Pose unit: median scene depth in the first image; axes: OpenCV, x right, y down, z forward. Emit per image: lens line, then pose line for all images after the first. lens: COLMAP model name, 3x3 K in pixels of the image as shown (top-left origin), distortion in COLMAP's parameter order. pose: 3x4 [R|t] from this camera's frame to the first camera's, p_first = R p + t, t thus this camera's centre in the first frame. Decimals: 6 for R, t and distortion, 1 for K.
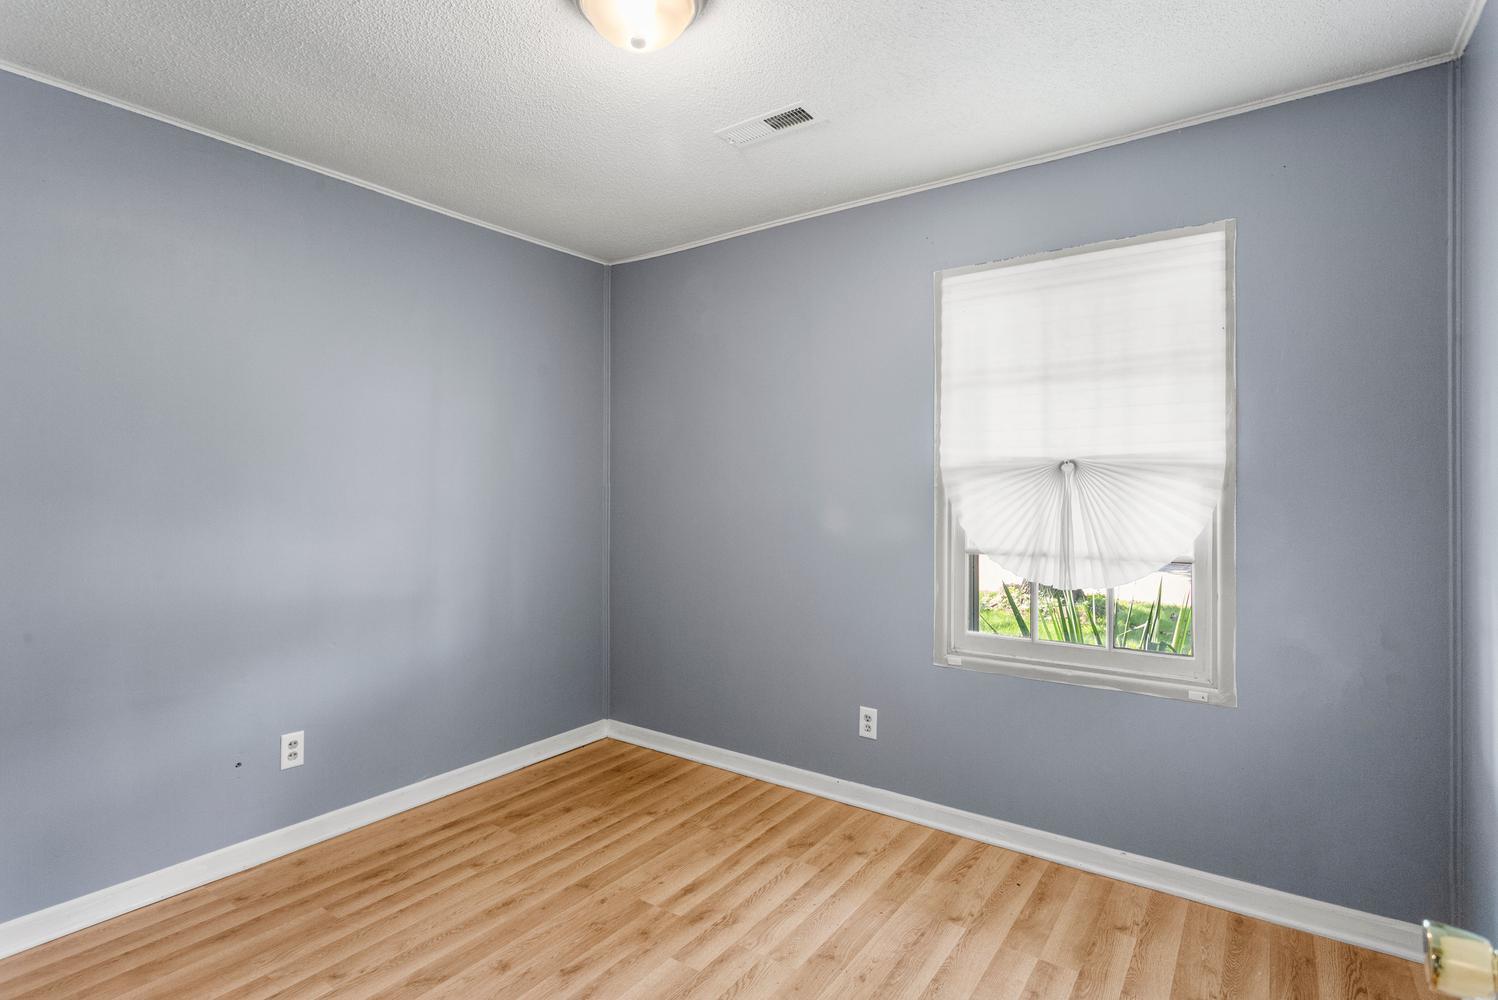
lens RADIAL K [[742.6, 0, 739.8], [0, 742.6, 498.4], [0, 0, 1]] dist [-0.004846, 0.001130]
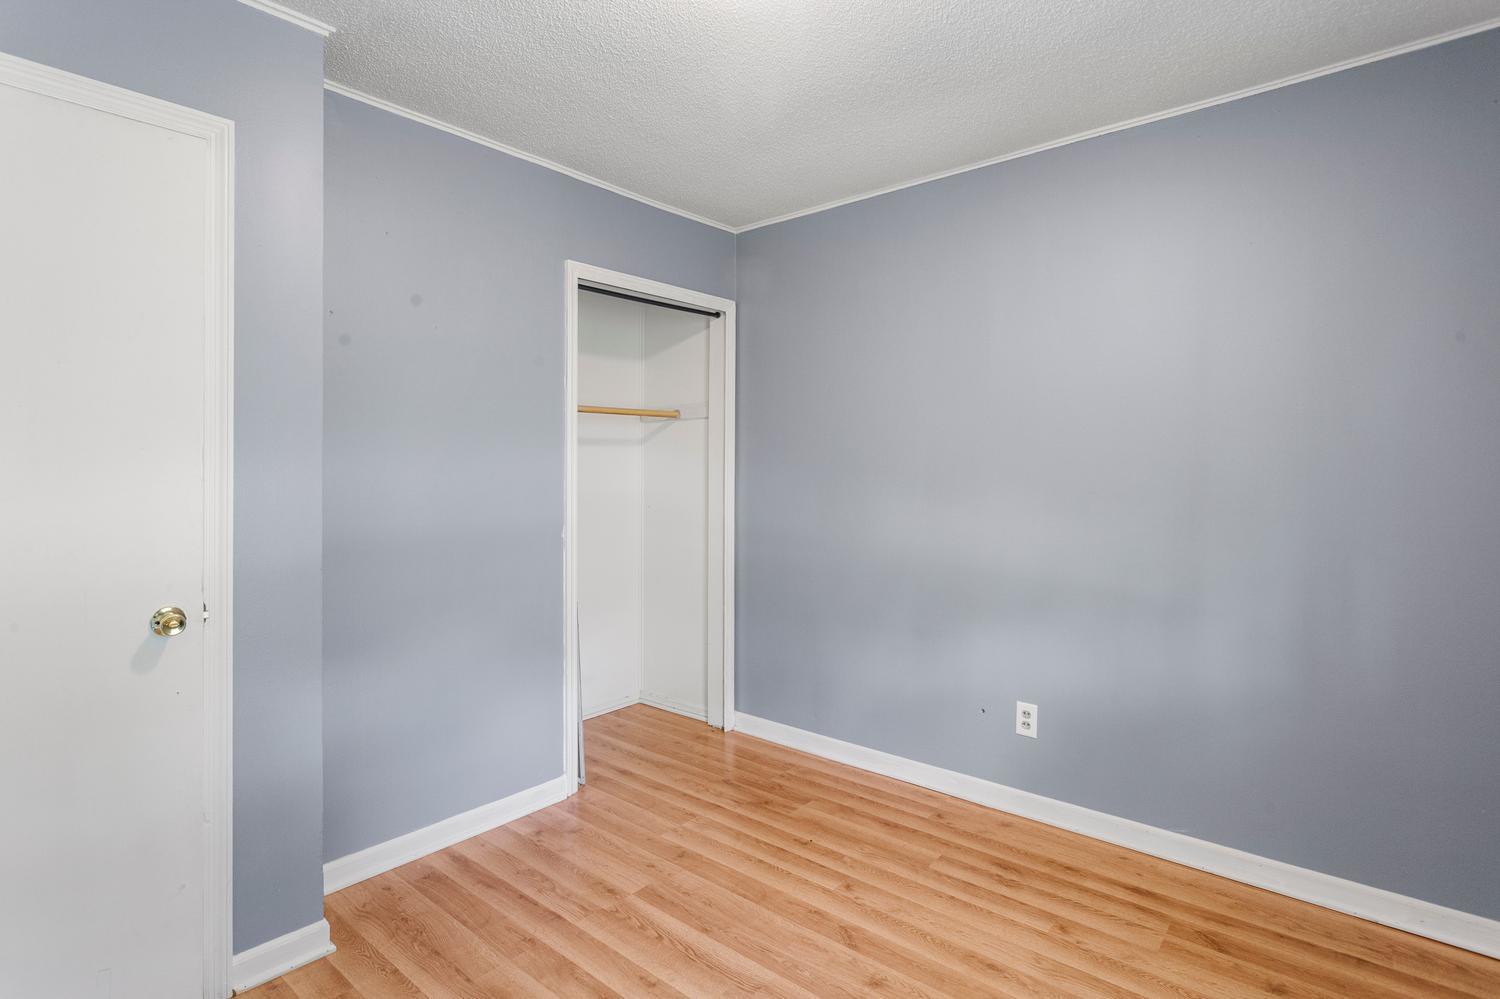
lens RADIAL K [[743.6, 0, 740.8], [0, 743.6, 497.9], [0, 0, 1]] dist [-0.004846, 0.001130]
pose [[-0.097877, 0.019278, -0.995012, 0.482961], [-0.012973, 0.999703, 0.020645, 0.018747], [0.995114, 0.014929, -0.097597, 0.752239]]
